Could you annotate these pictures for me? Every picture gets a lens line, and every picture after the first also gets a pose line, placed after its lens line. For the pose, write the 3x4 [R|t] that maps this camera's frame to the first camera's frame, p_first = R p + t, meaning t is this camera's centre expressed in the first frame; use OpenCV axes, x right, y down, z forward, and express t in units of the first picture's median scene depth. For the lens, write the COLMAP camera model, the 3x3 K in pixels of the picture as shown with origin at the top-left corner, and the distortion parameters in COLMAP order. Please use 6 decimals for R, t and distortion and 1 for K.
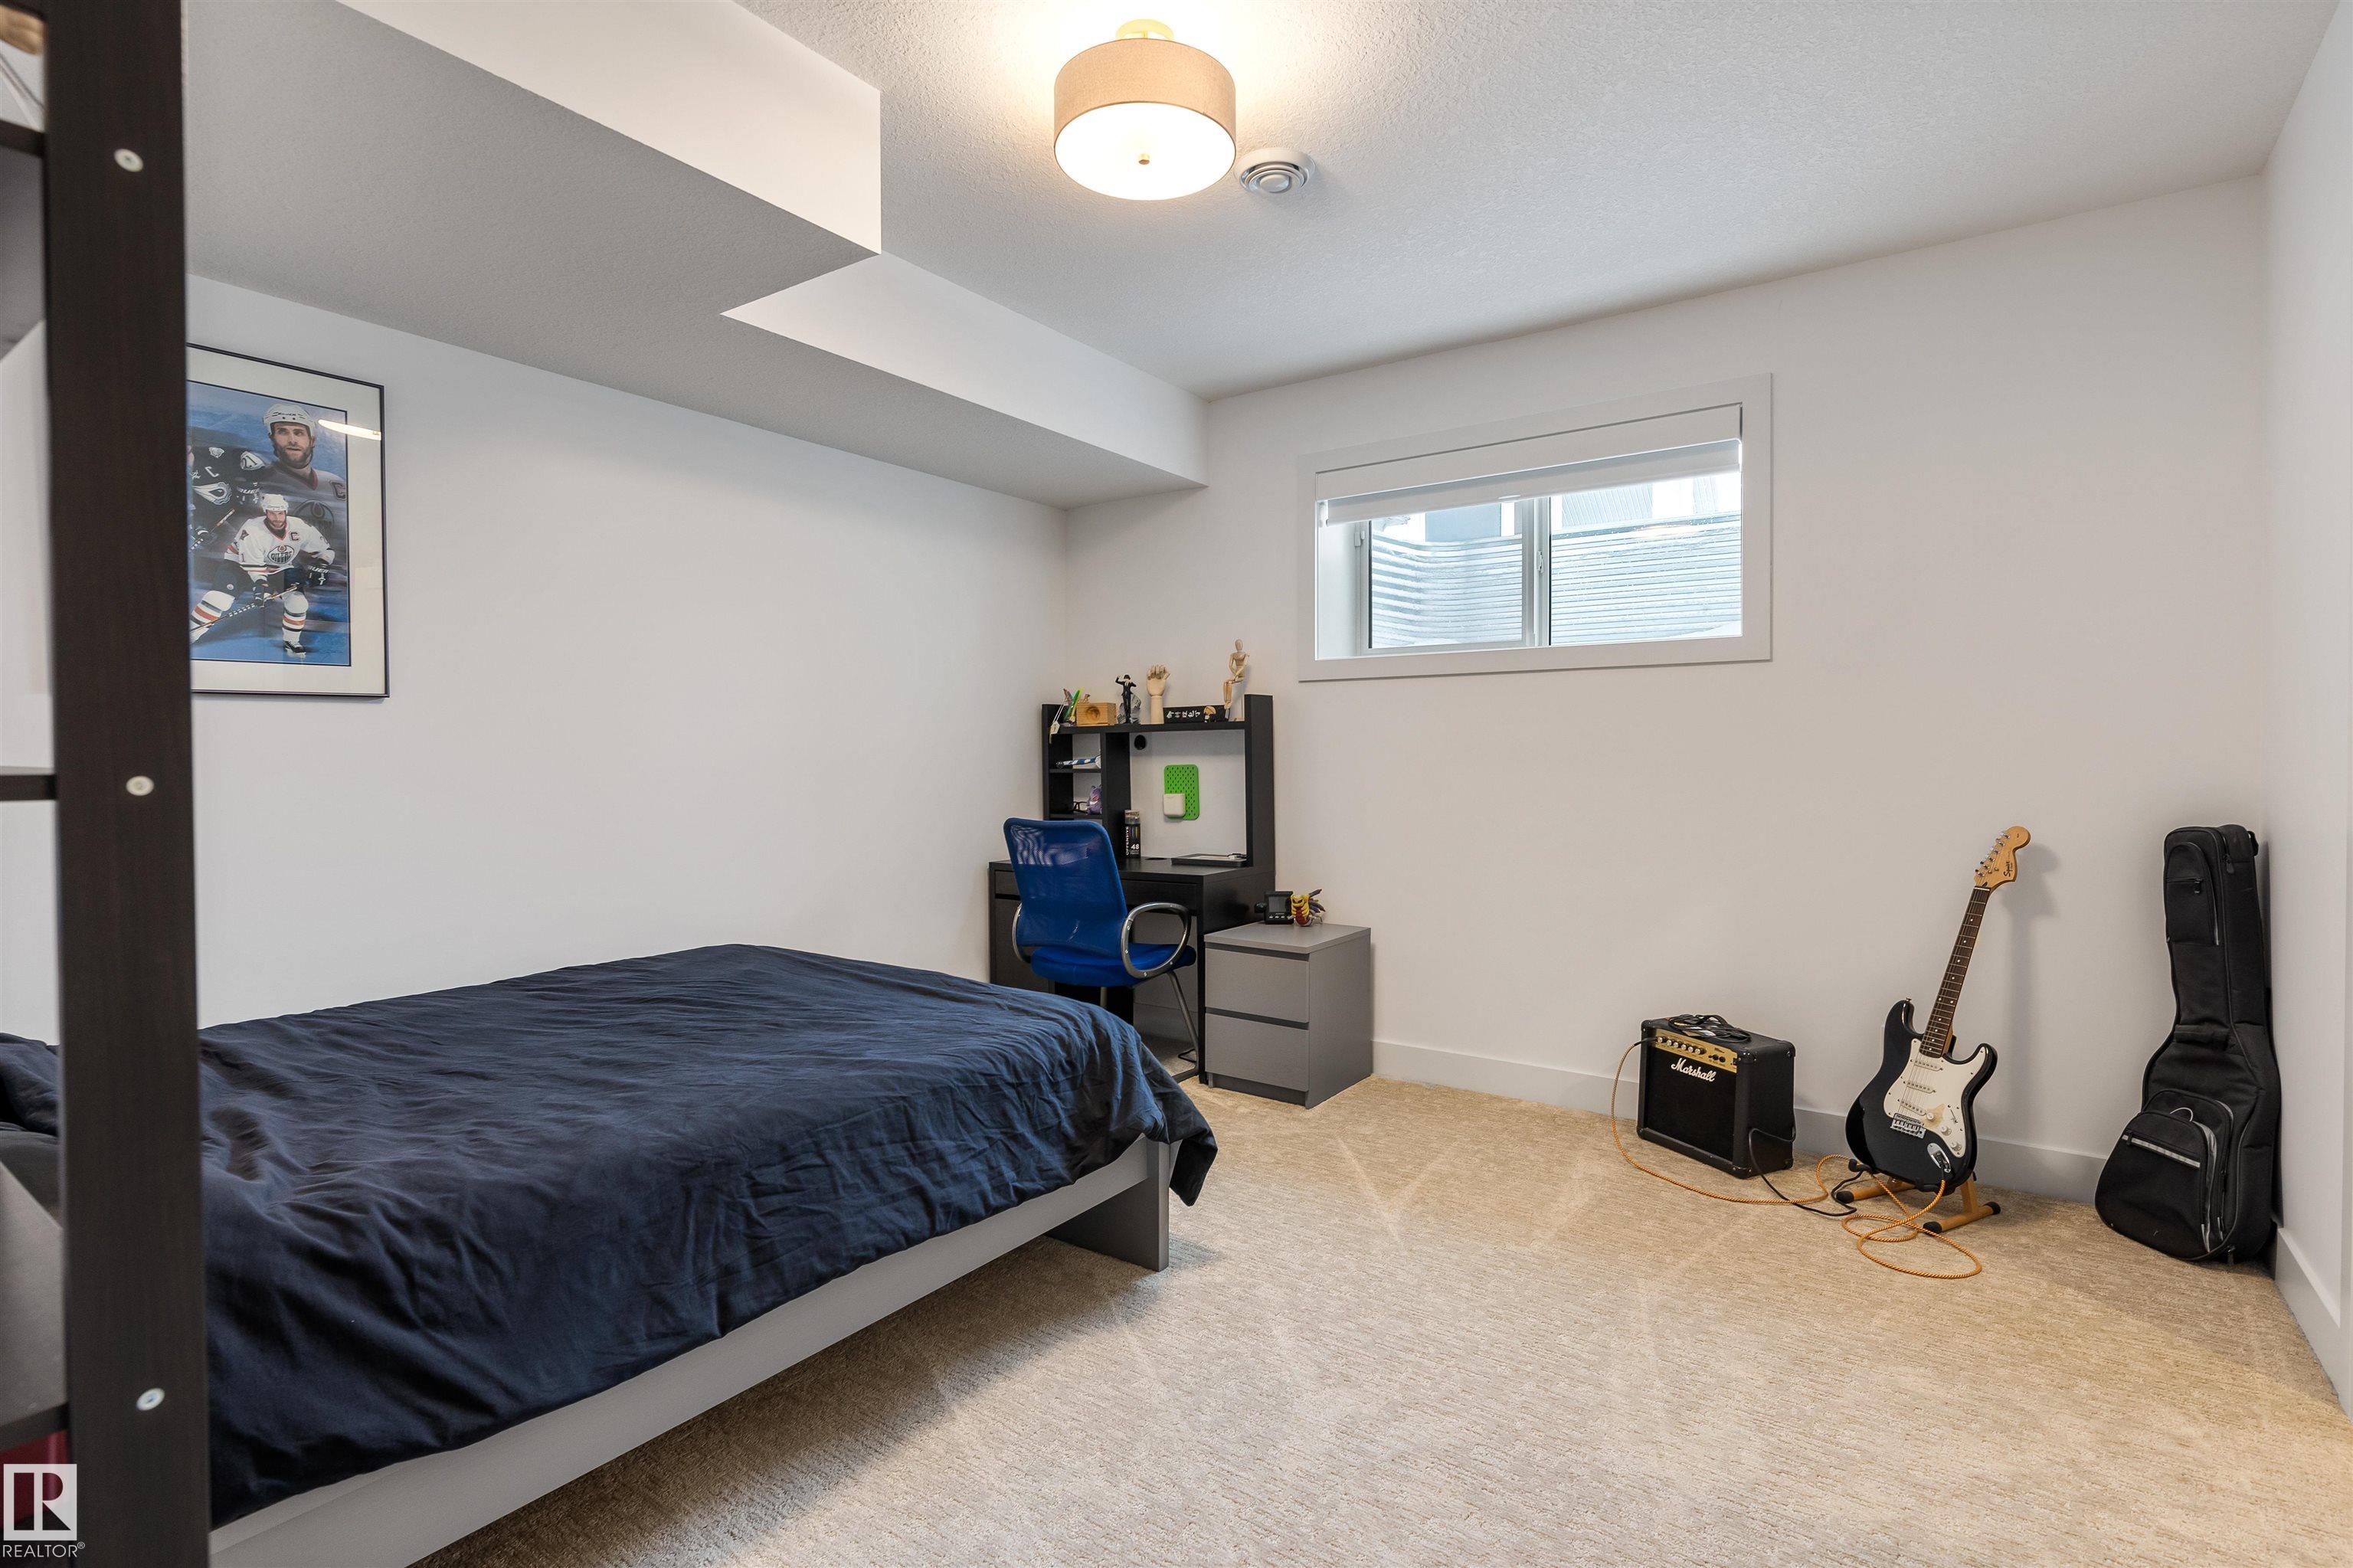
lens RADIAL K [[1145.4, 0, 1178.0], [0, 1145.4, 765.2], [0, 0, 1]] dist [-0.002456, -0.000276]
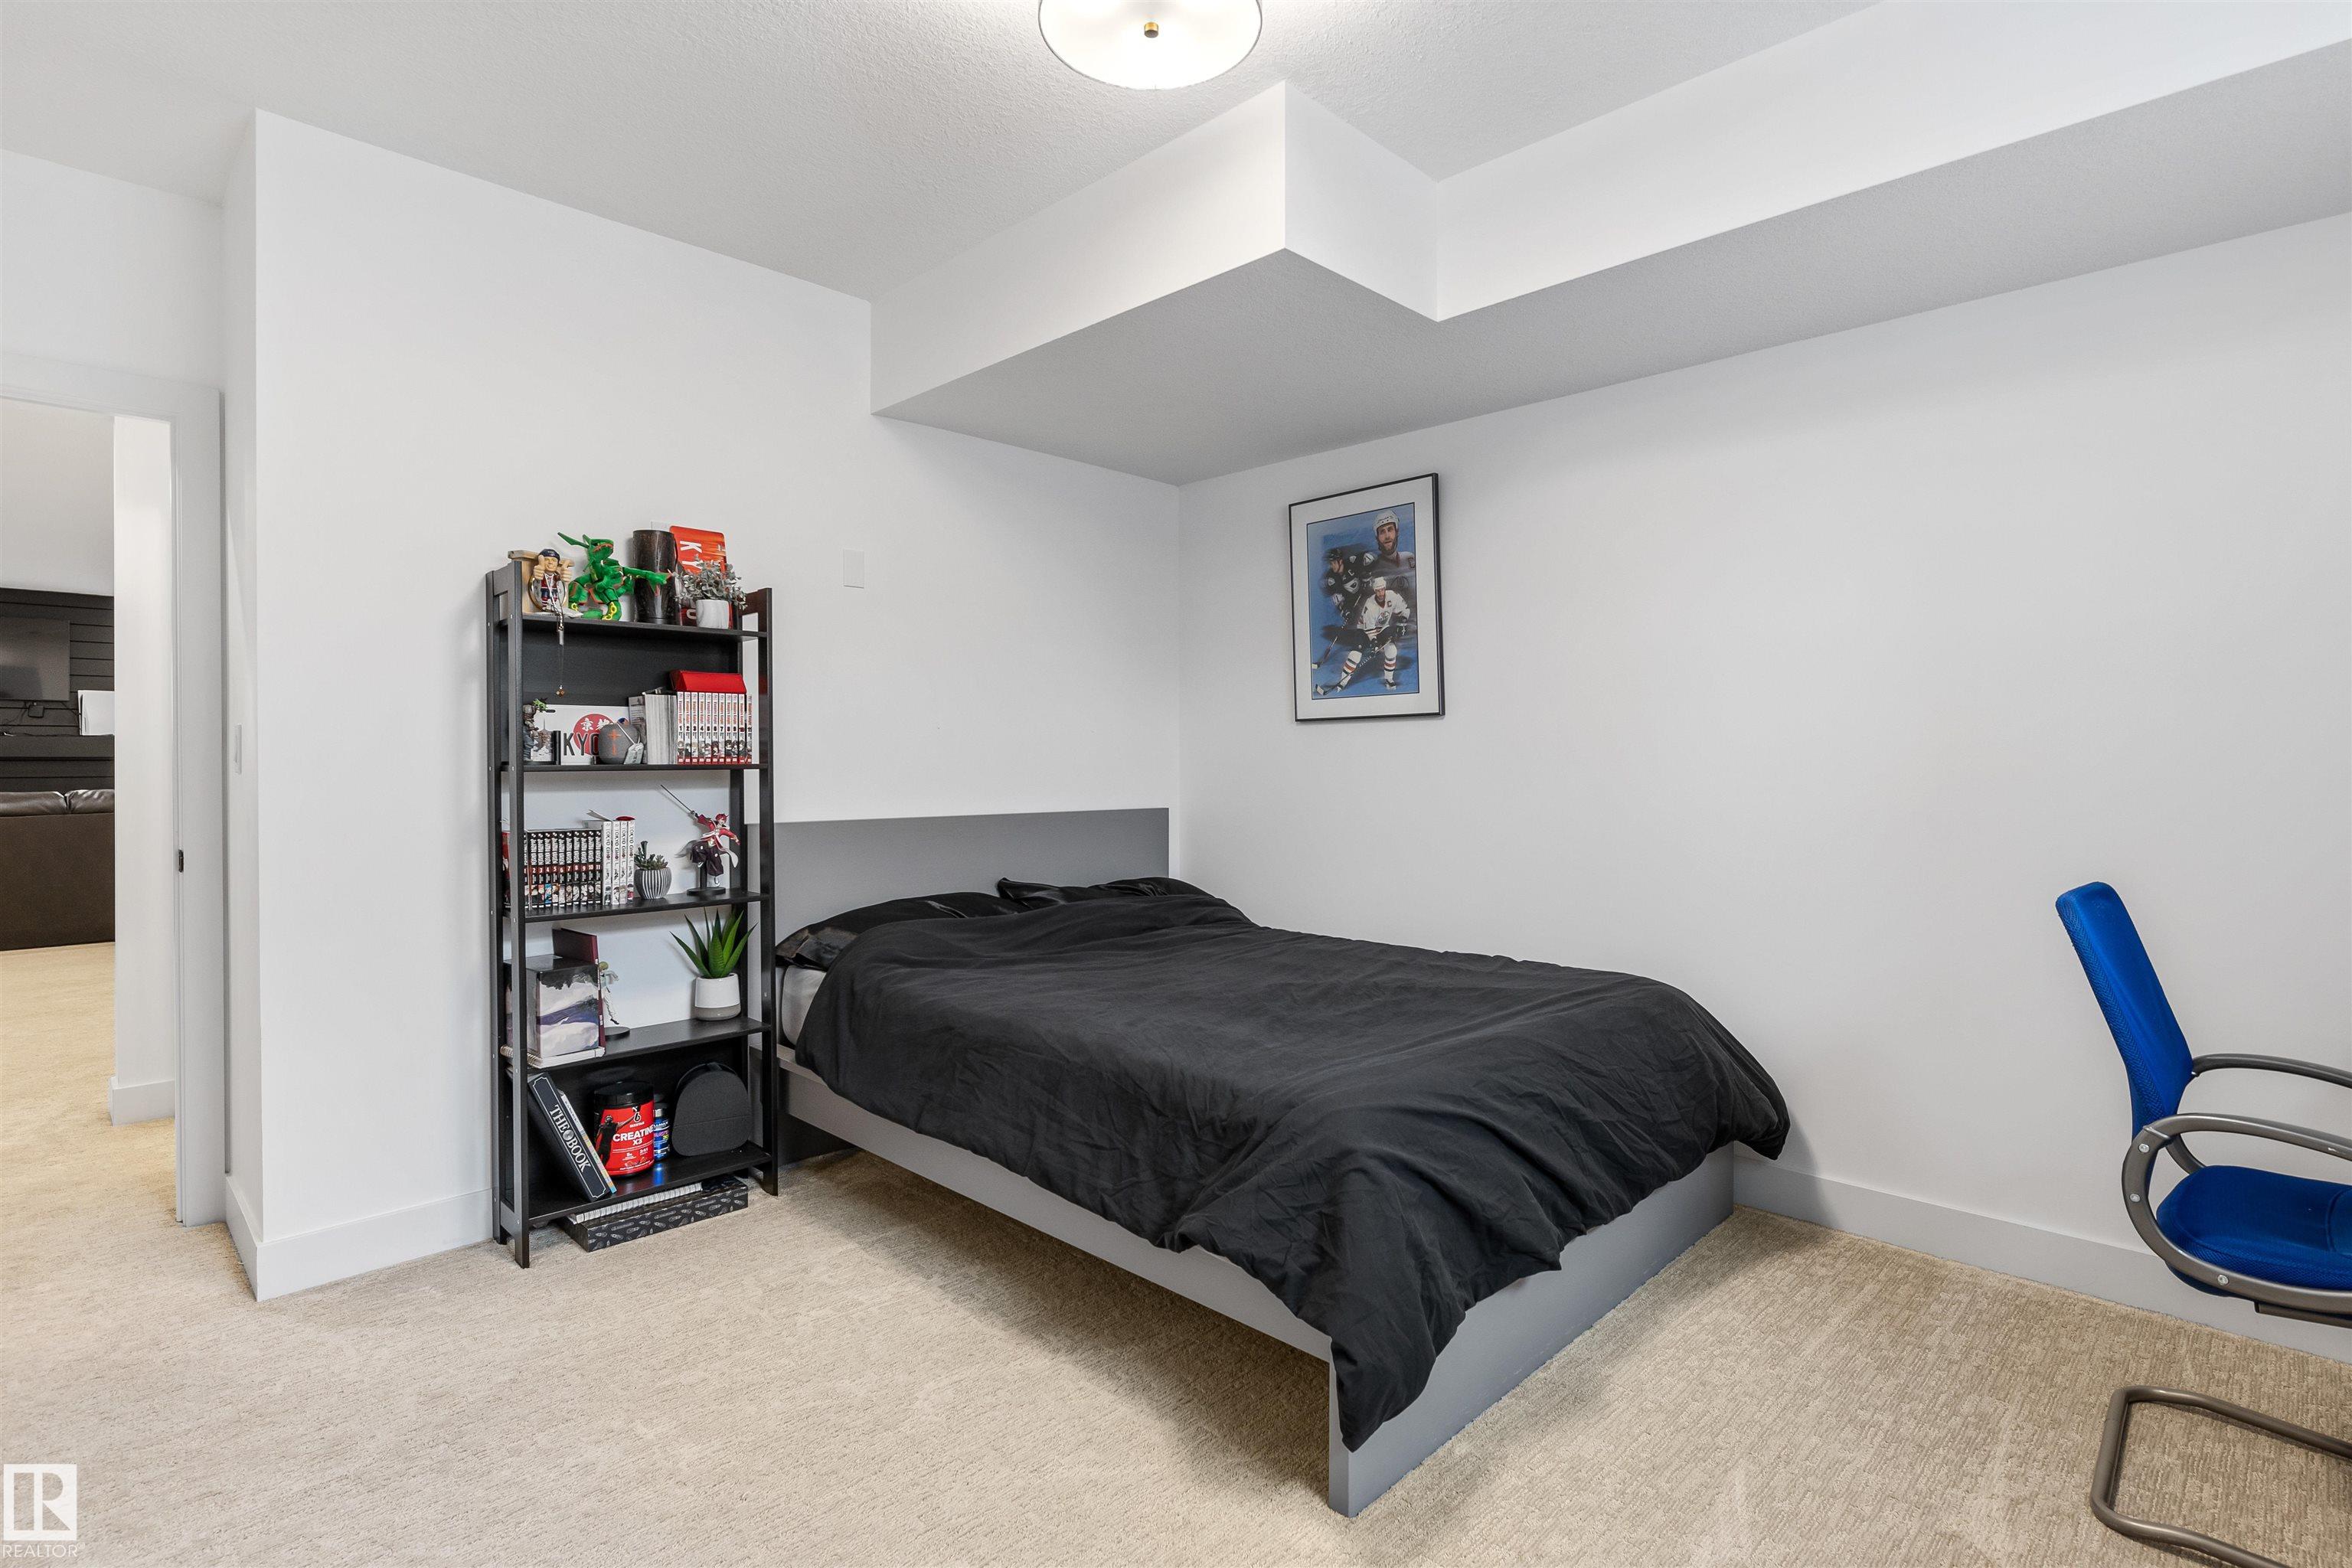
lens RADIAL K [[1144.9, 0, 1176.0], [0, 1144.9, 775.3], [0, 0, 1]] dist [-0.002456, -0.000276]
pose [[-0.175101, 0.020798, -0.984331, 0.666567], [-0.003767, 0.999755, 0.021794, -0.019447], [0.984543, 0.007524, -0.174979, 0.996003]]
